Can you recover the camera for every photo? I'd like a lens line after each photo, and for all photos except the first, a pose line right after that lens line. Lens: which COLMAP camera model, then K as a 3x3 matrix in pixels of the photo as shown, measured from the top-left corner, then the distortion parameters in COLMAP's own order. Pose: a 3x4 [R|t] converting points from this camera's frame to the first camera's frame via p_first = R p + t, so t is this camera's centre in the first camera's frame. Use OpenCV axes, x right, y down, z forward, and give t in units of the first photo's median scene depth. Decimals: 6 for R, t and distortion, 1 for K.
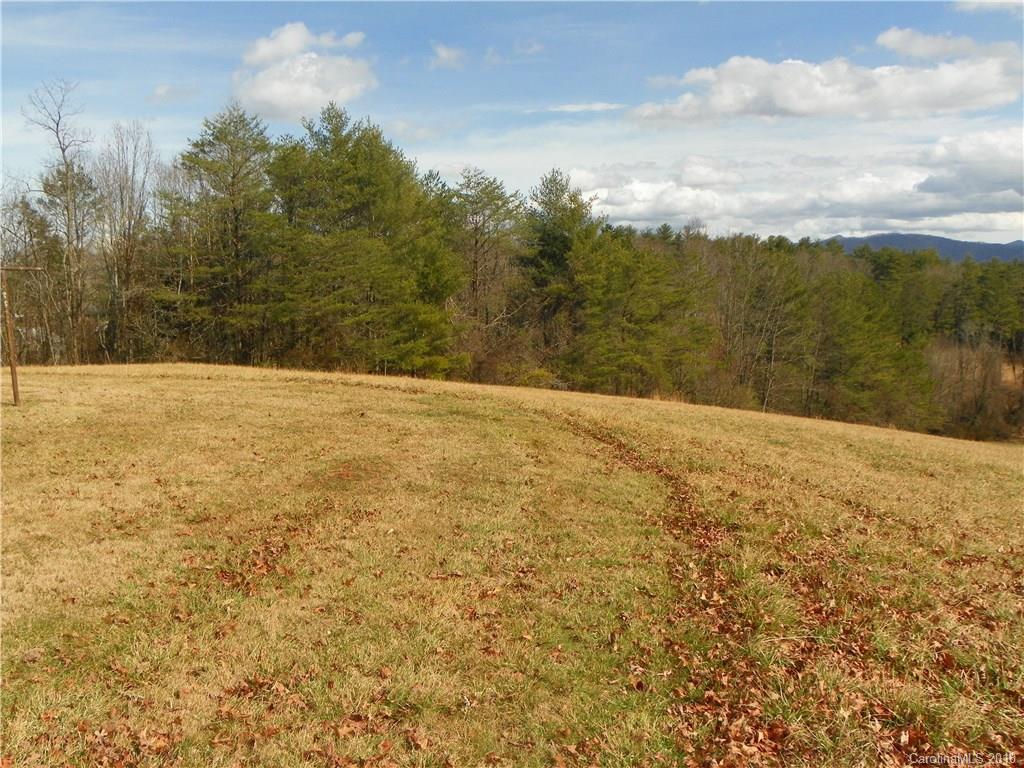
lens RADIAL K [[790.0, 0, 512.0], [0, 790.0, 384.0], [0, 0, 1]] dist [-0.057713, -0.000281]
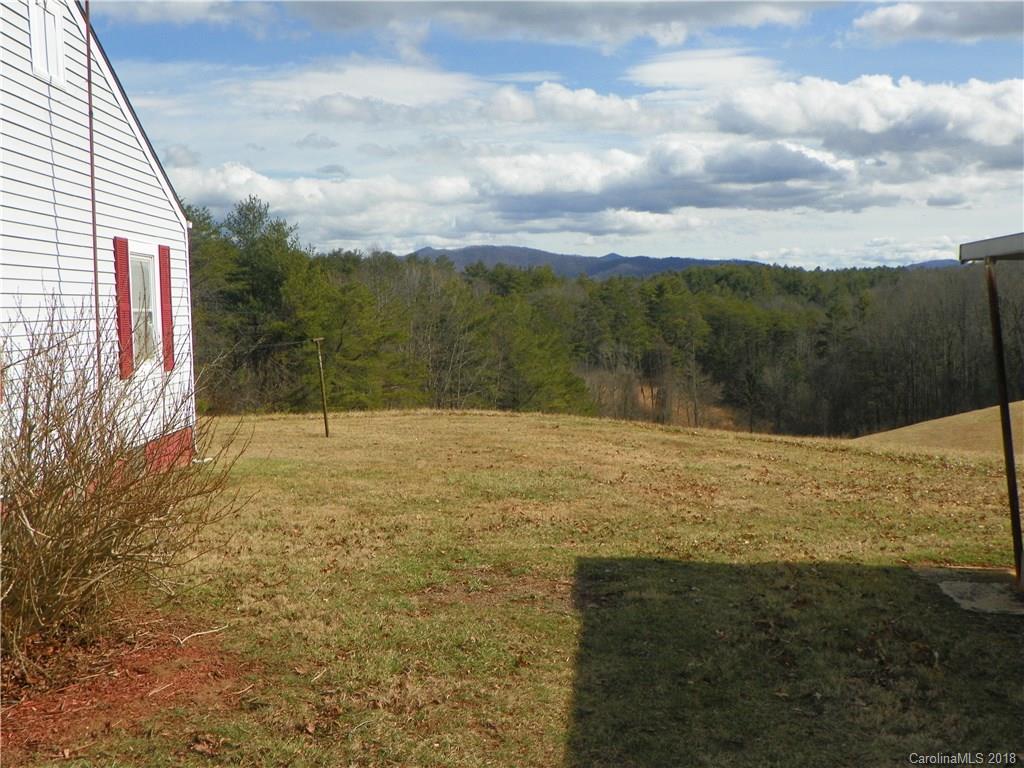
lens RADIAL K [[1067.0, 0, 512.0], [0, 1067.0, 384.0], [0, 0, 1]] dist [-0.167993, 0.581303]
pose [[0.870860, -0.047688, 0.489213, -0.179760], [0.070901, 0.997061, -0.029020, 0.001476], [-0.486392, 0.059958, 0.871681, -0.121099]]
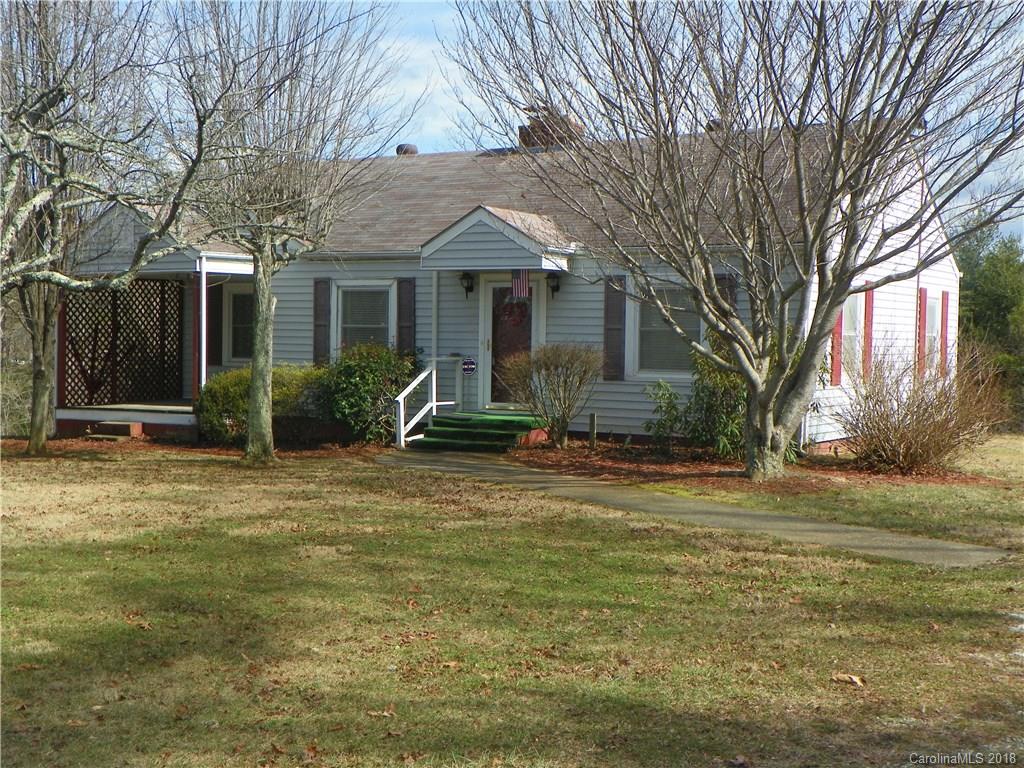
lens RADIAL K [[1425.2, 0, 512.0], [0, 1425.2, 384.0], [0, 0, 1]] dist [0.137781, -0.020124]
pose [[0.999485, 0.023165, -0.022213, -0.235439], [-0.024881, 0.996454, -0.080371, 0.020684], [0.020272, 0.080882, 0.996517, -0.276538]]
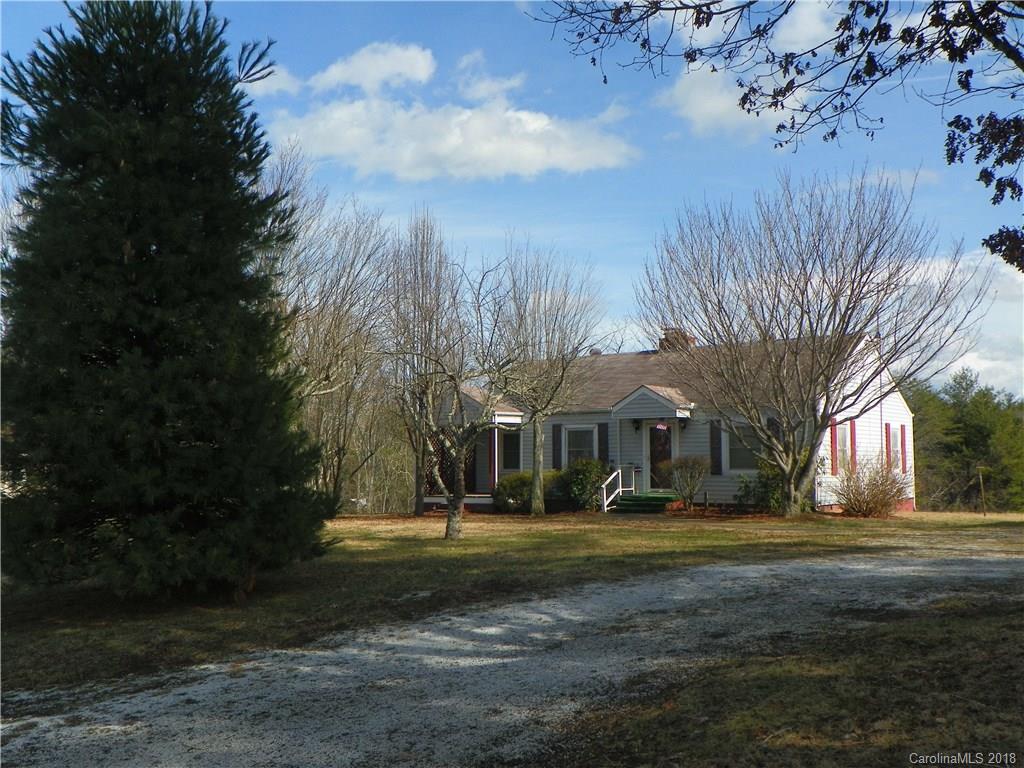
lens RADIAL K [[1063.7, 0, 512.0], [0, 1063.7, 384.0], [0, 0, 1]] dist [-0.011596, 0.020125]
pose [[0.989719, -0.004968, -0.142942, -0.240065], [-0.022022, 0.982186, -0.186616, 0.038482], [0.141323, 0.187845, 0.971978, -0.393405]]
